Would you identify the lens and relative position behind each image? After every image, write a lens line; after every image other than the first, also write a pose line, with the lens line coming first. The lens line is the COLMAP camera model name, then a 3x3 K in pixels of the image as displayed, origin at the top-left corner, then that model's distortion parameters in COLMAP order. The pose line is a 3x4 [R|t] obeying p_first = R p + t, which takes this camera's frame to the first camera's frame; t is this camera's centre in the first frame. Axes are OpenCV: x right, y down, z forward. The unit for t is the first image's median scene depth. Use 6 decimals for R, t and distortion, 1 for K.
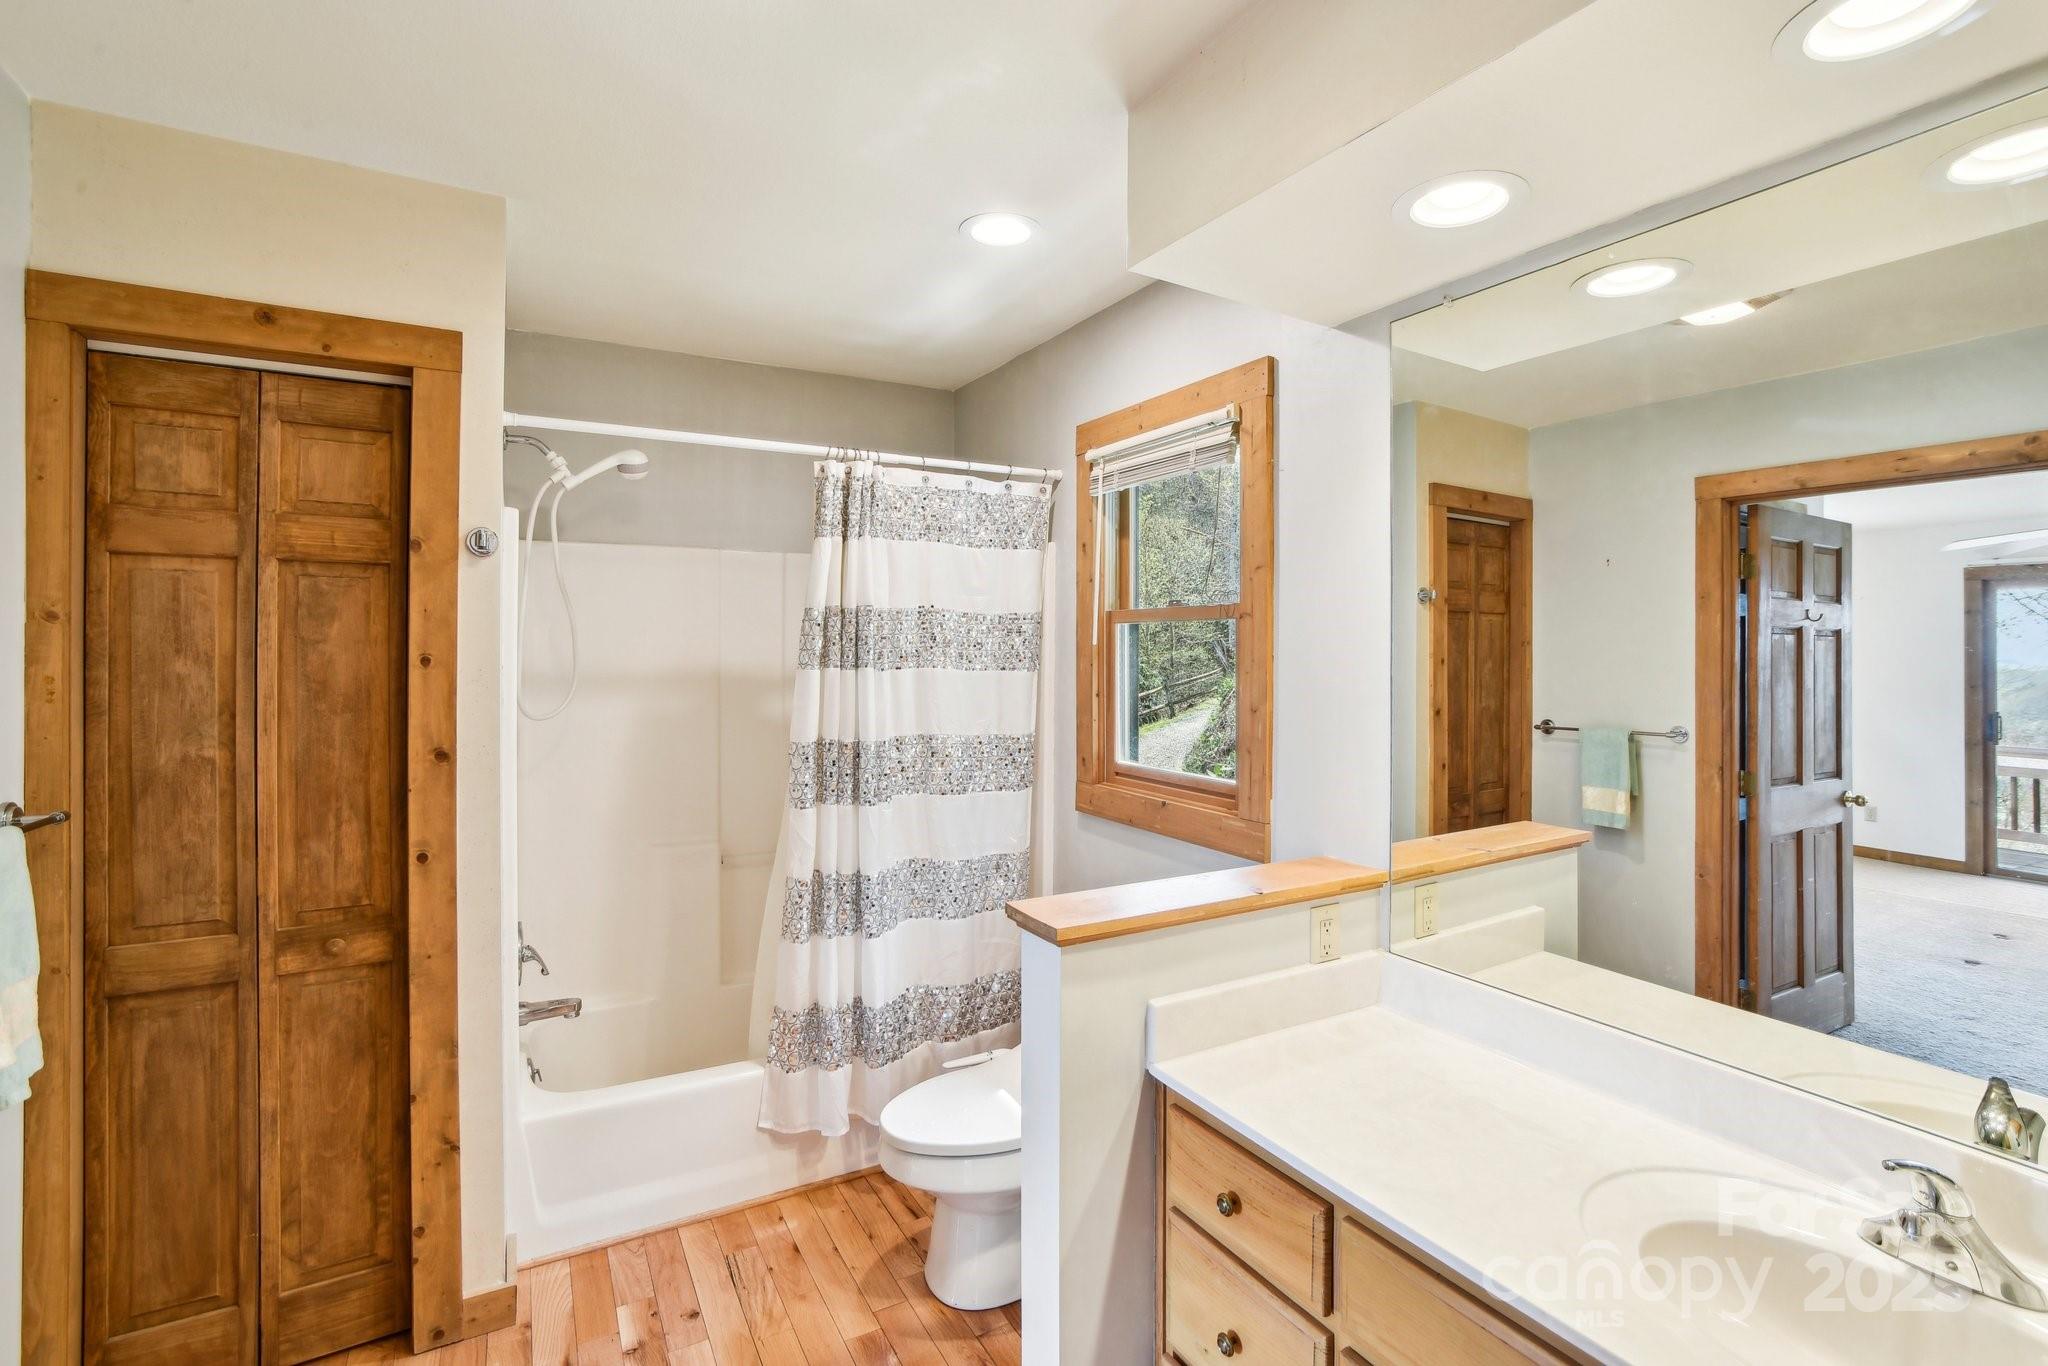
lens RADIAL K [[944.5, 0, 1043.2], [0, 944.5, 647.2], [0, 0, 1]] dist [-0.040738, 0.020362]
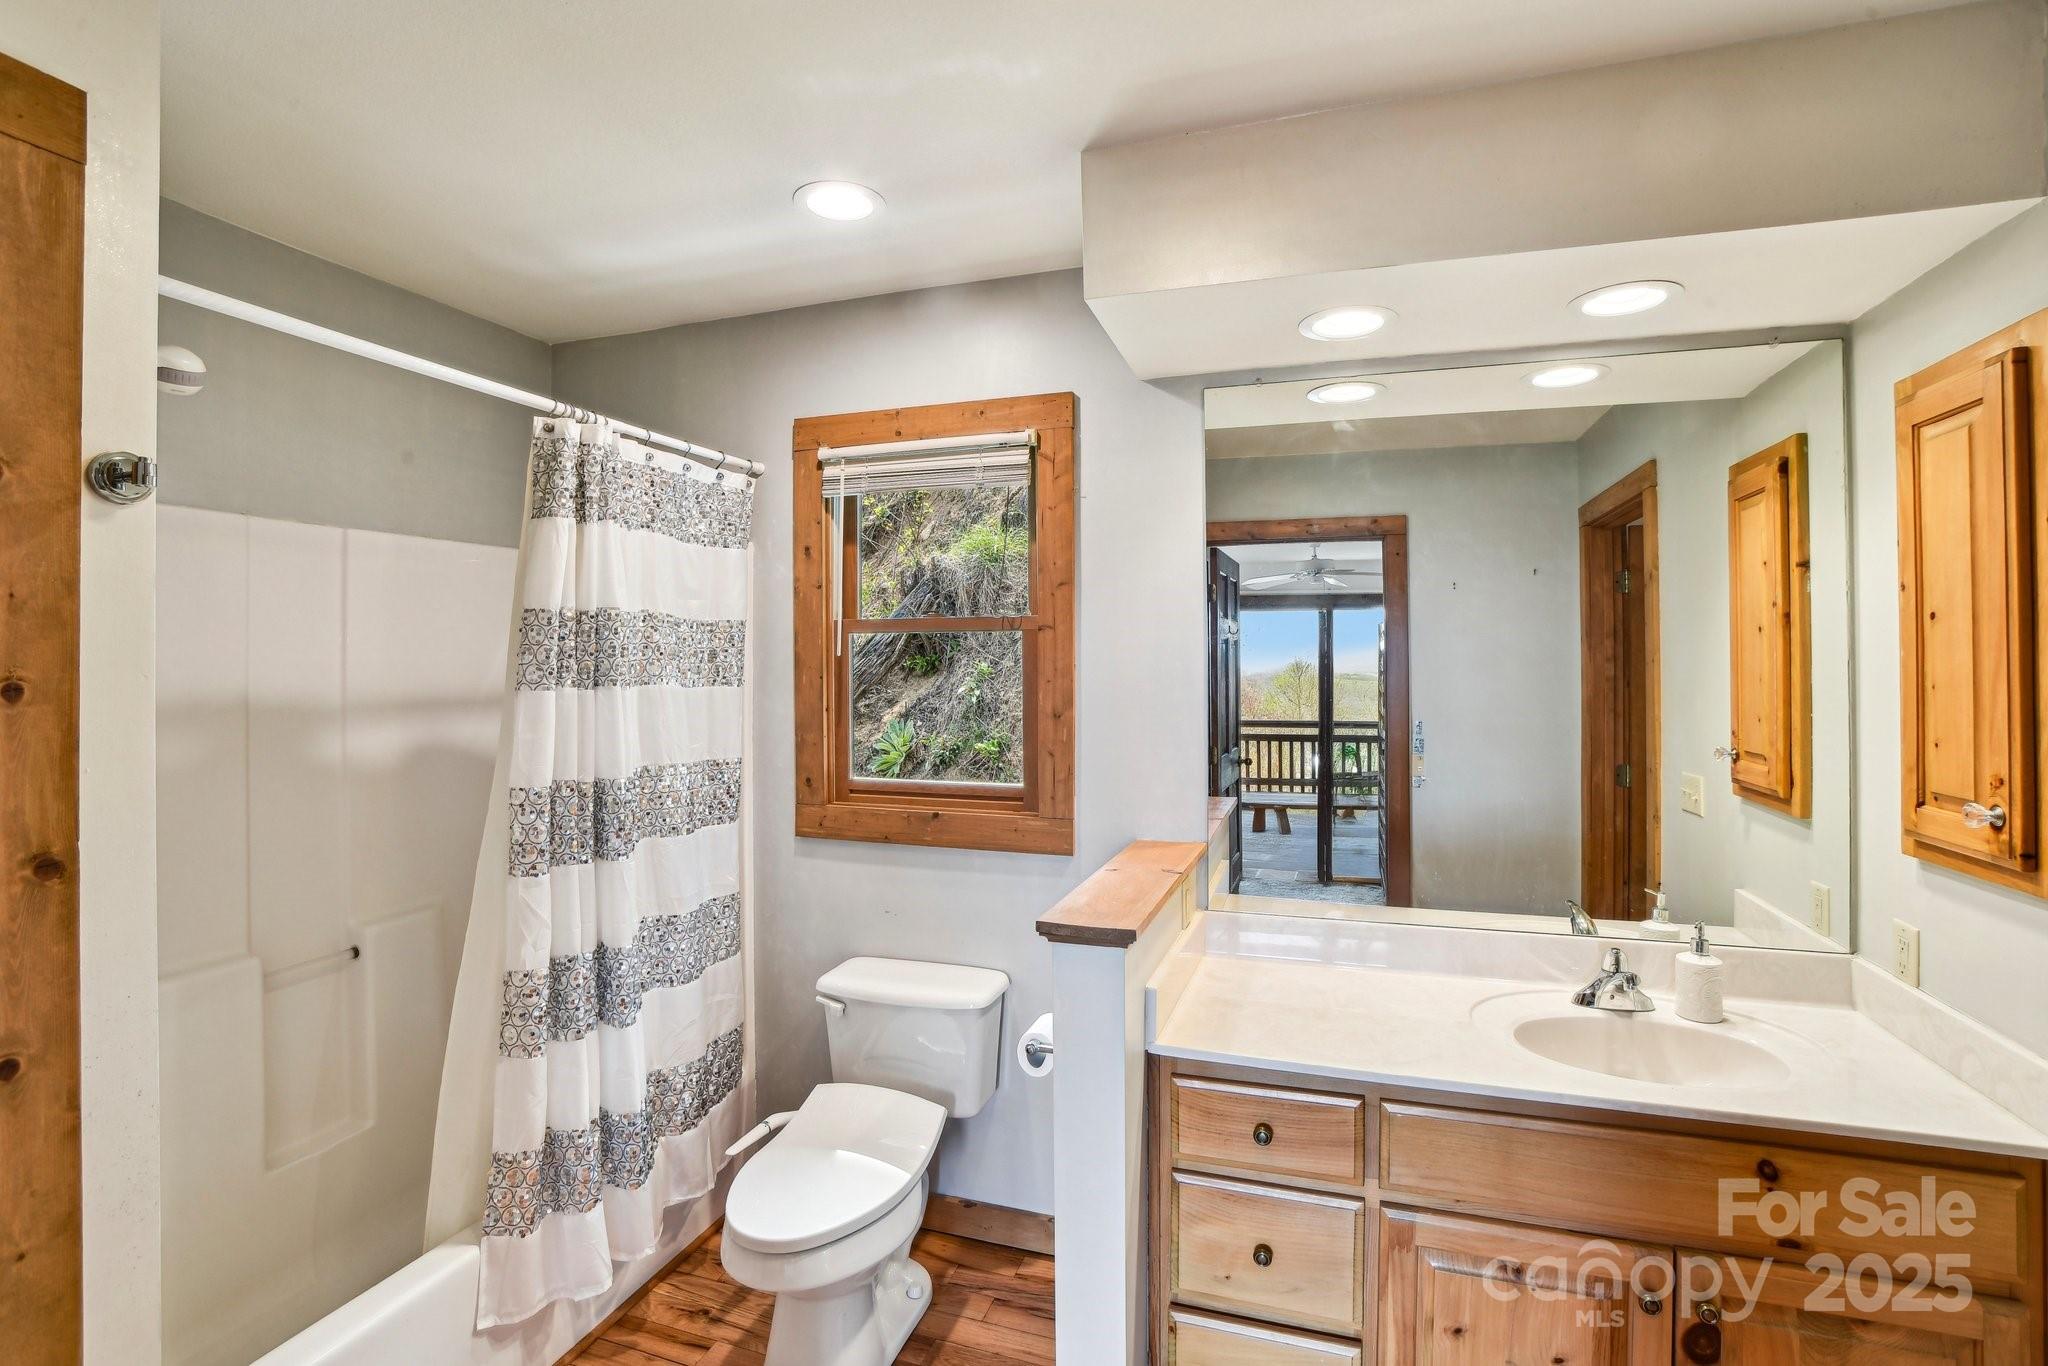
lens RADIAL K [[944.5, 0, 1043.2], [0, 944.5, 647.2], [0, 0, 1]] dist [-0.040738, 0.020362]
pose [[0.752554, 0.001090, 0.658530, -0.431060], [0.006786, 0.999933, -0.009410, -0.001253], [-0.658496, 0.011551, 0.752496, 0.166765]]
